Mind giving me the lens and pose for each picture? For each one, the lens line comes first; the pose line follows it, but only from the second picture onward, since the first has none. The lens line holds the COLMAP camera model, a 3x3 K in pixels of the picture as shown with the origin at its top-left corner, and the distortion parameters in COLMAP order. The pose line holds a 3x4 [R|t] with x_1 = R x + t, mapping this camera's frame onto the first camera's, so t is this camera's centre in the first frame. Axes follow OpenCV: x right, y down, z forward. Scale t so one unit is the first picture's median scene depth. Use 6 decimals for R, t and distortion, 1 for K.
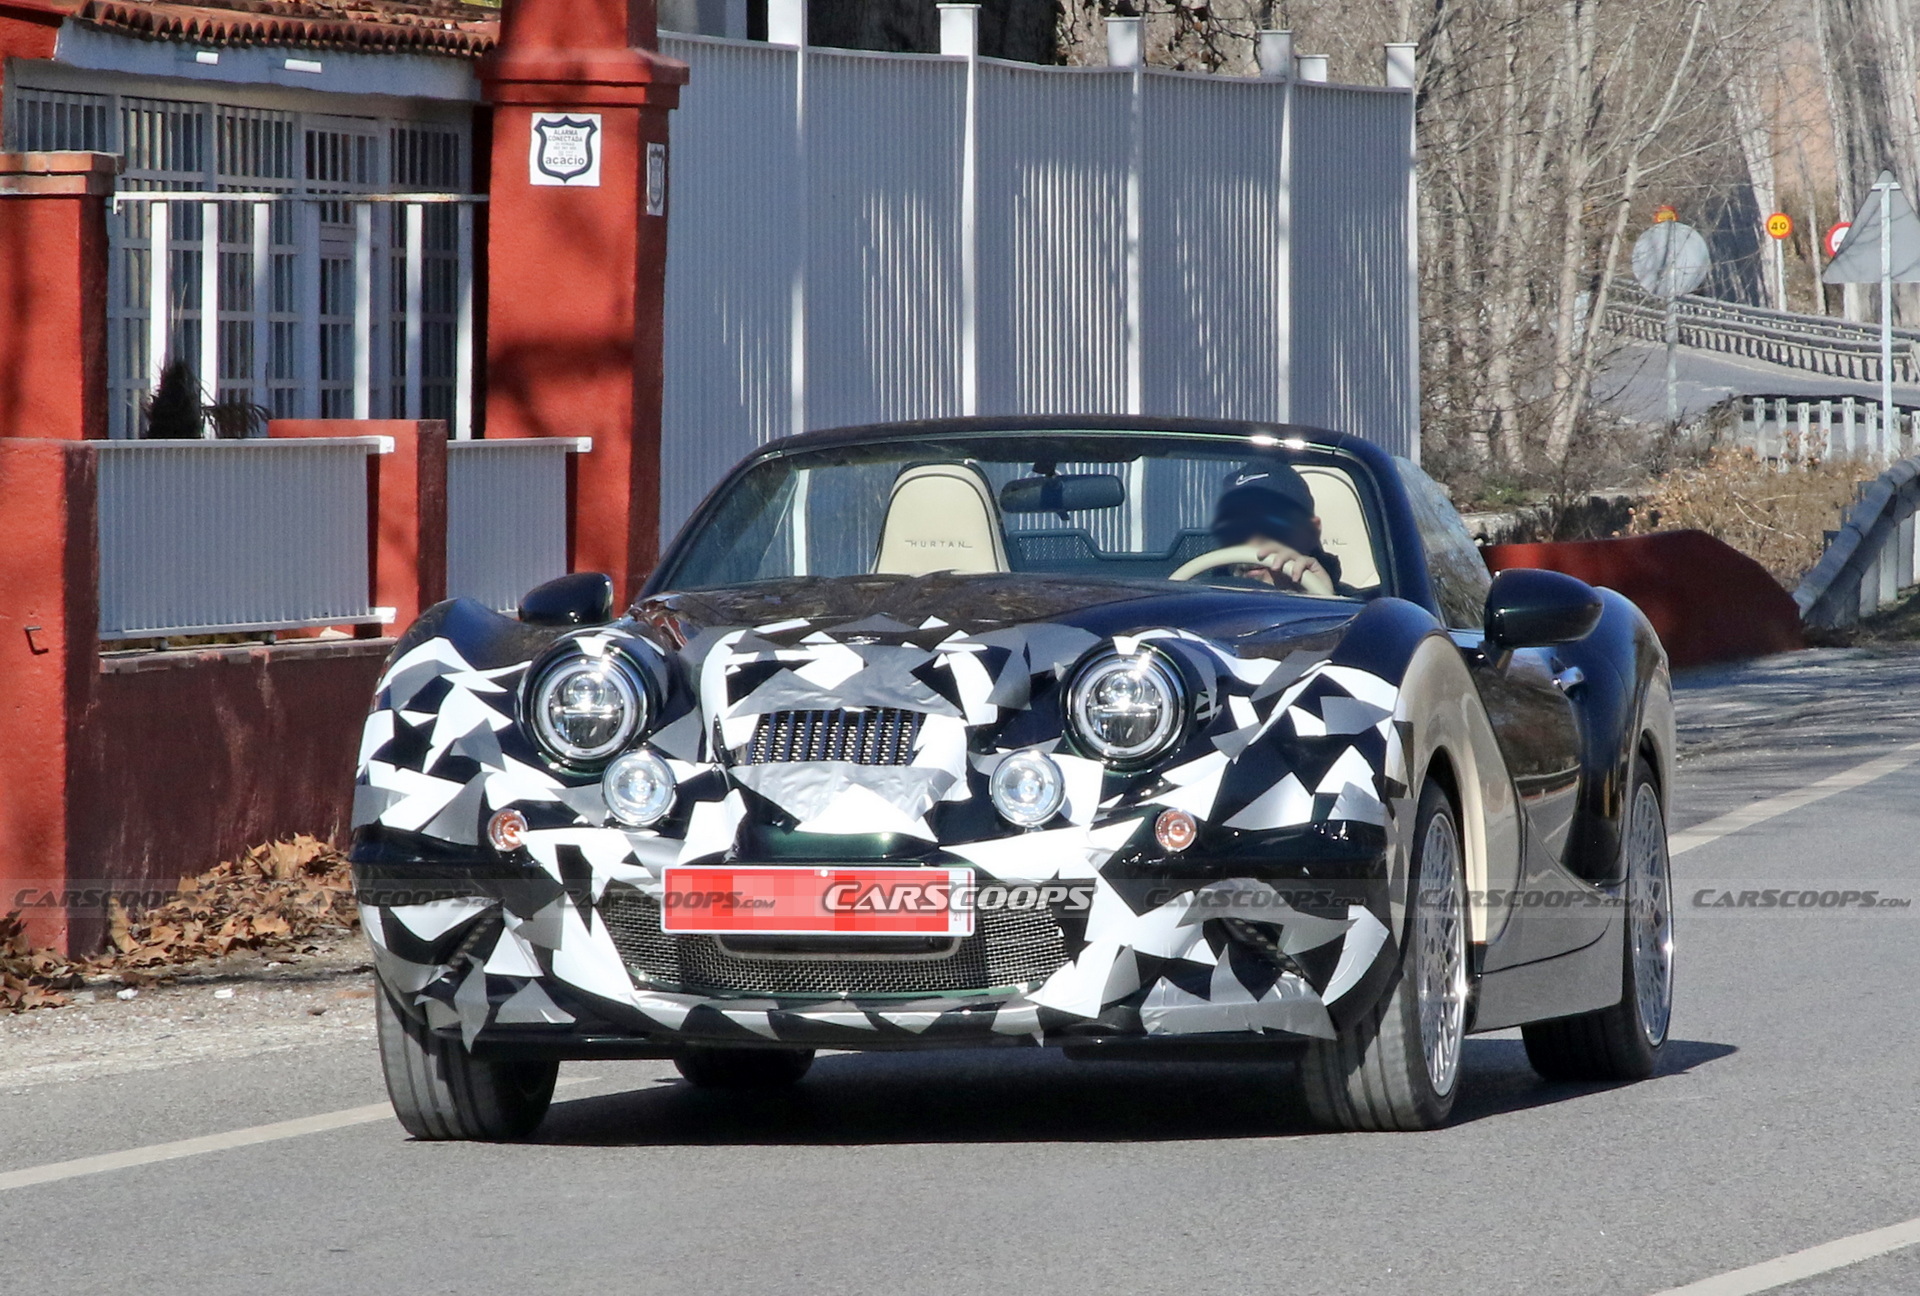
lens RADIAL K [[8786.3, 0, 962.3], [0, 8786.3, 647.7], [0, 0, 1]] dist [0.404706, 0.000000]
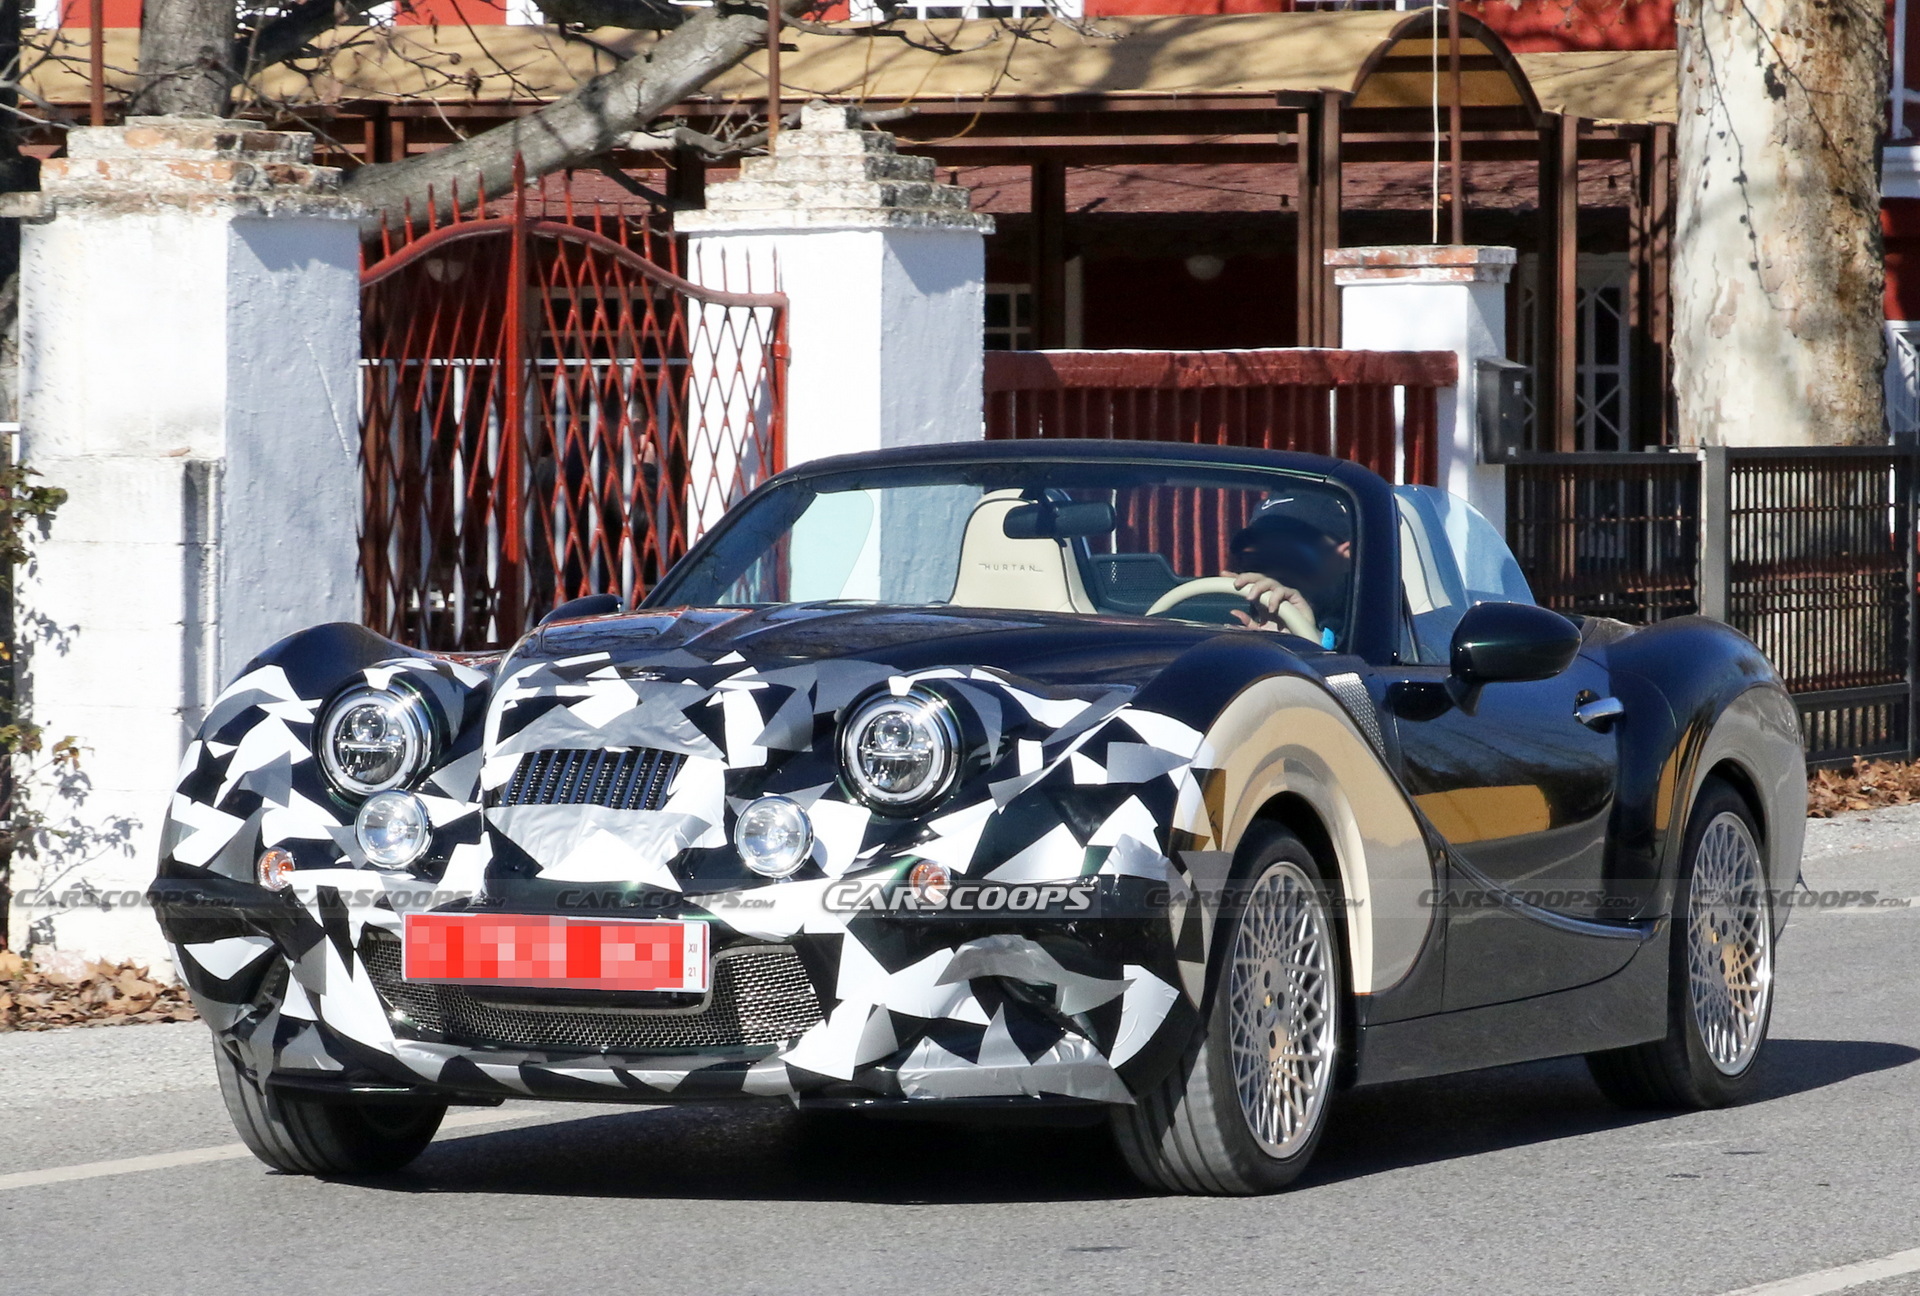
lens RADIAL K [[6826.9, 0, 959.1], [0, 6826.9, 649.8], [0, 0, 1]] dist [0.088305, 0.000000]
pose [[0.990266, 0.011460, -0.138713, 0.126824], [-0.010823, 0.999927, 0.005349, -0.008129], [0.138764, -0.003796, 0.990318, 0.271827]]
